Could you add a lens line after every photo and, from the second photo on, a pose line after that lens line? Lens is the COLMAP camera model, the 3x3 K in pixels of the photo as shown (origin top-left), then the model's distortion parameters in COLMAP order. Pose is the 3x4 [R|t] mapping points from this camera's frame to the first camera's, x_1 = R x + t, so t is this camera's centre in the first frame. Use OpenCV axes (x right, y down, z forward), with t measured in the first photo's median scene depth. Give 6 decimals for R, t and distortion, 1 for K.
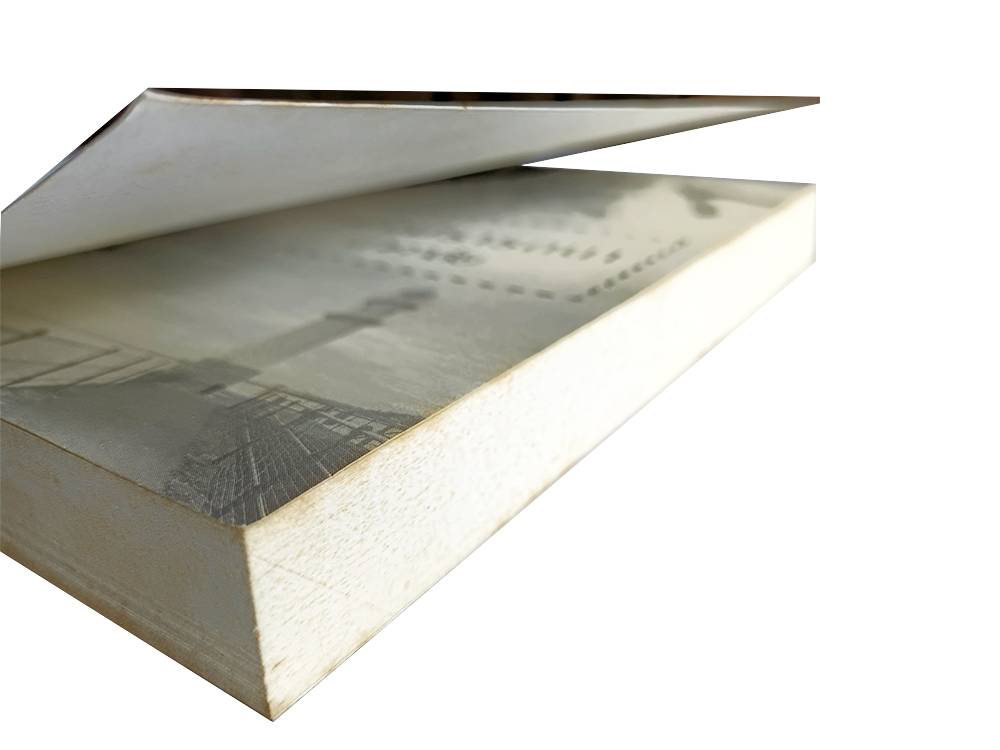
lens RADIAL K [[763.7, 0, 500.0], [0, 763.7, 375.0], [0, 0, 1]] dist [-0.002817, -0.001610]
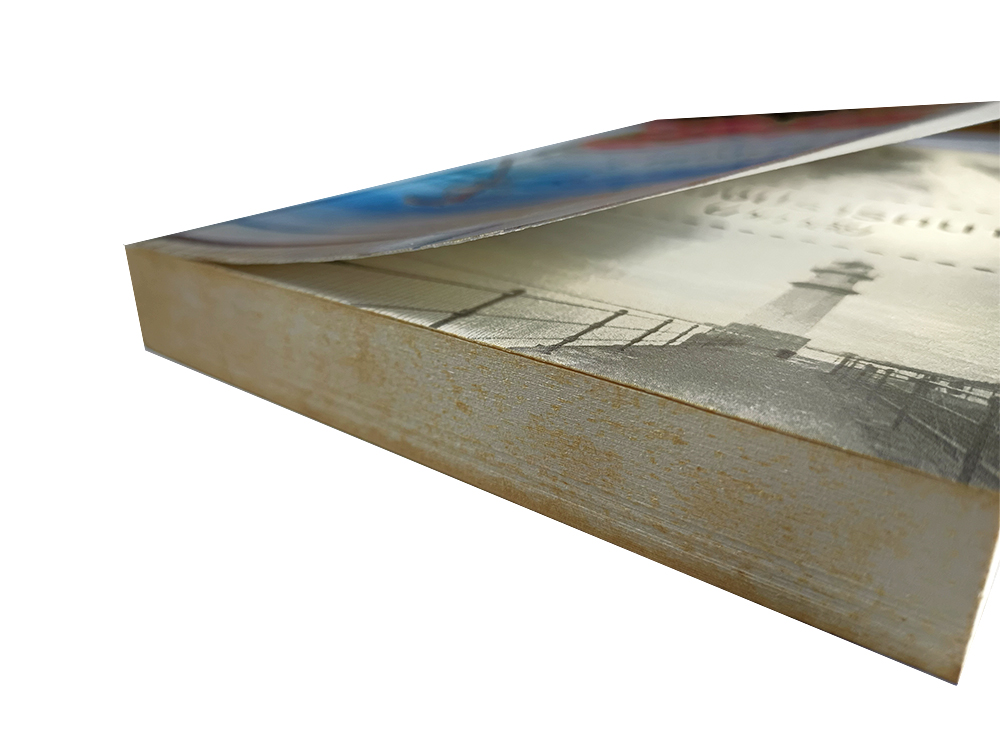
lens RADIAL K [[778.6, 0, 500.0], [0, 778.6, 375.0], [0, 0, 1]] dist [-0.001409, -0.000179]
pose [[0.998188, 0.034010, -0.049640, -0.666166], [-0.032535, 0.999013, 0.030232, 0.025665], [0.050619, -0.028562, 0.998310, -0.018241]]
